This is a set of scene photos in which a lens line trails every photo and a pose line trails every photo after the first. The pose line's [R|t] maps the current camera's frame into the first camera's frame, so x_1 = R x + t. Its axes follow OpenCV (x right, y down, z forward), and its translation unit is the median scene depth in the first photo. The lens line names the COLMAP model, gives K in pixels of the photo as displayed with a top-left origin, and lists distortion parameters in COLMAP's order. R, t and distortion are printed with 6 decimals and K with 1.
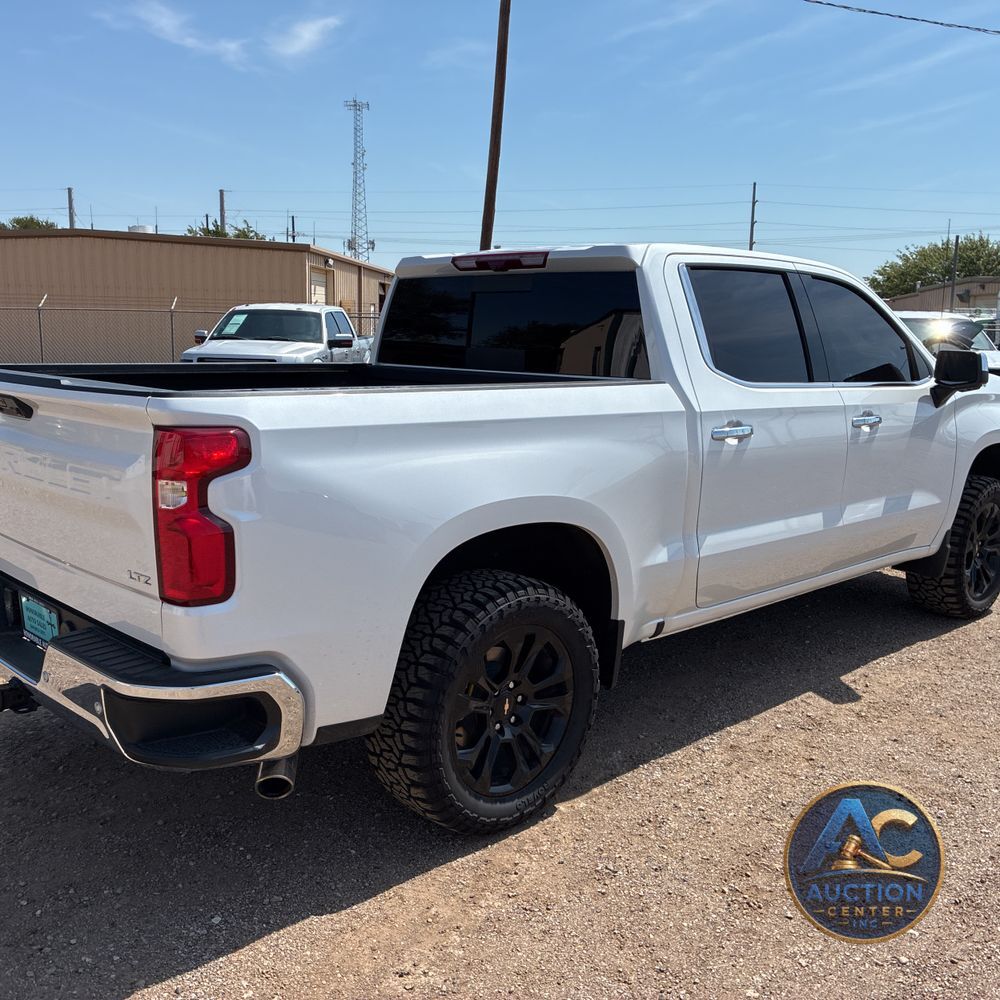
lens RADIAL K [[1011.9, 0, 490.5], [0, 1011.9, 504.5], [0, 0, 1]] dist [0.029523, 0.000000]
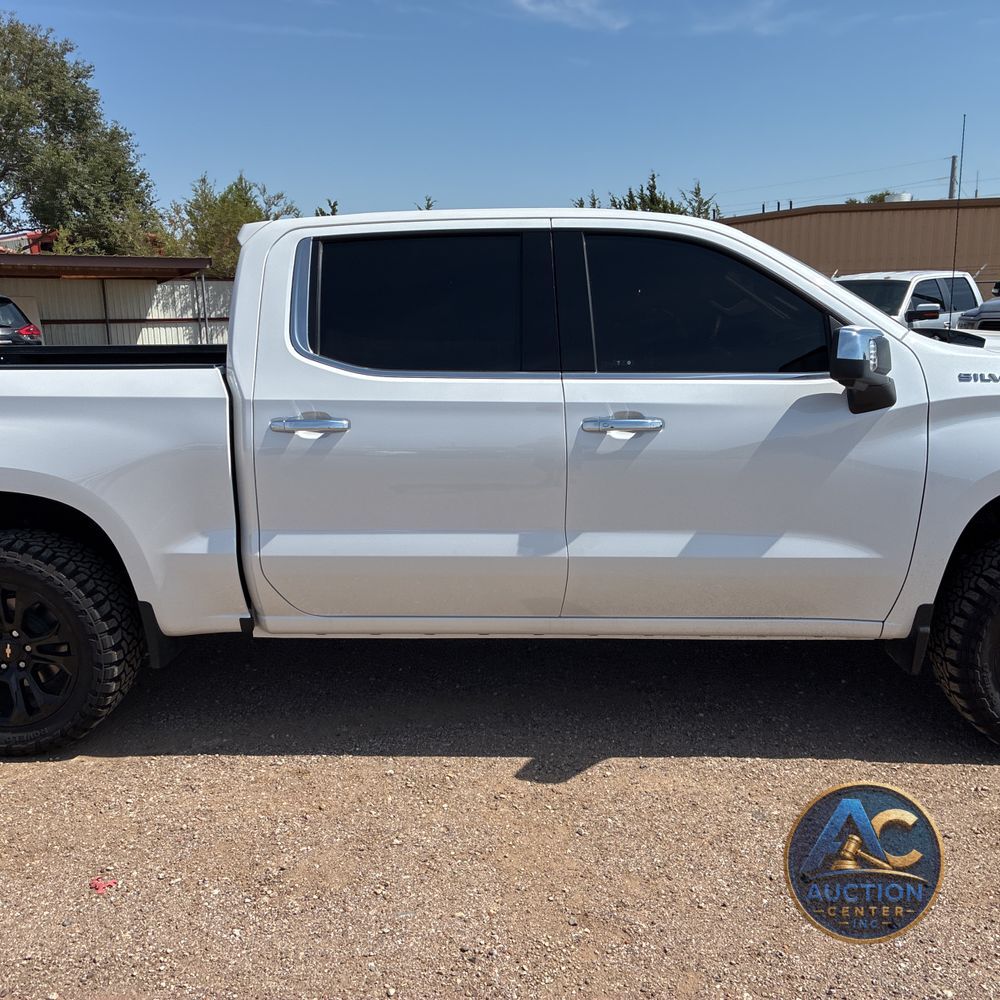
lens RADIAL K [[1011.9, 0, 506.0], [0, 1011.9, 496.4], [0, 0, 1]] dist [0.029523, 0.000000]
pose [[0.692216, 0.109078, -0.713399, 0.958159], [-0.095633, 0.993658, 0.059136, -0.074512], [0.715326, 0.027290, 0.698258, 0.477271]]
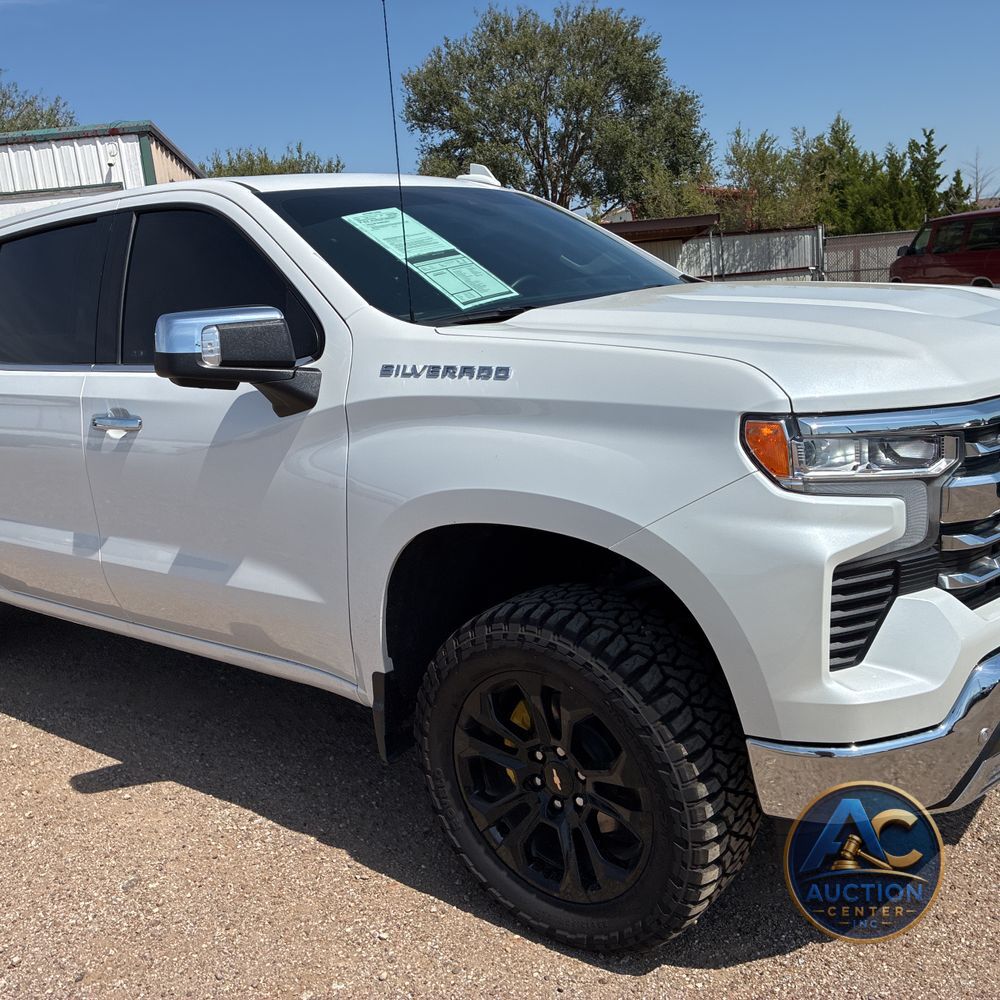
lens RADIAL K [[1011.9, 0, 498.6], [0, 1011.9, 491.6], [0, 0, 1]] dist [0.029523, 0.000000]
pose [[0.130802, 0.169546, -0.976803, 1.216880], [-0.081470, 0.983774, 0.159847, -0.188610], [0.988055, 0.058672, 0.142493, 1.310901]]
